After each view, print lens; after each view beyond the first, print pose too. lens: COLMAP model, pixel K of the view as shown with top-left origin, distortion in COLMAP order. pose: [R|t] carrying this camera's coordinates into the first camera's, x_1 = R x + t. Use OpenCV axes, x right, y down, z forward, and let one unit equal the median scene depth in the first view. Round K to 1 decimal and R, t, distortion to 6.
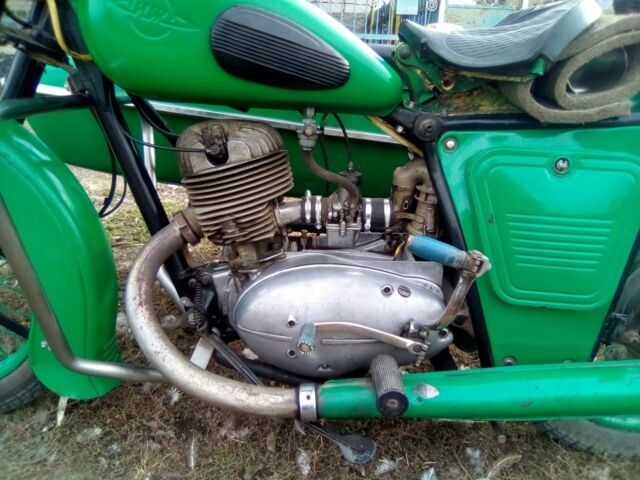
lens RADIAL K [[508.4, 0, 319.8], [0, 508.4, 241.7], [0, 0, 1]] dist [-0.025918, -0.008976]
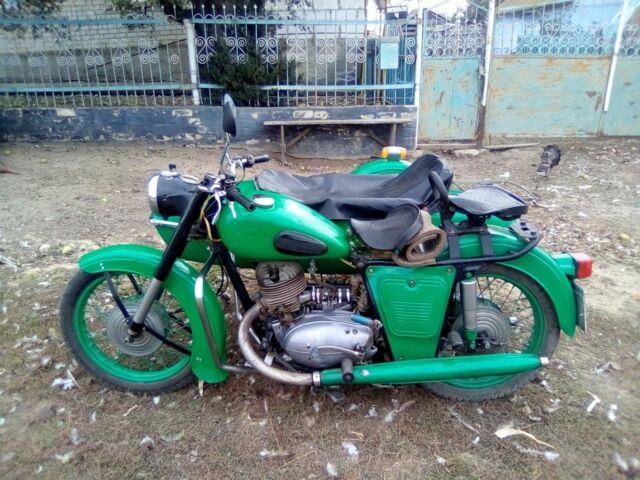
lens RADIAL K [[508.4, 0, 320.4], [0, 508.4, 238.2], [0, 0, 1]] dist [-0.025918, -0.008976]
pose [[0.999016, -0.041356, -0.016051, 0.055996], [0.041538, 0.999074, 0.011188, -0.349038], [0.015573, -0.011844, 0.999809, -1.294581]]
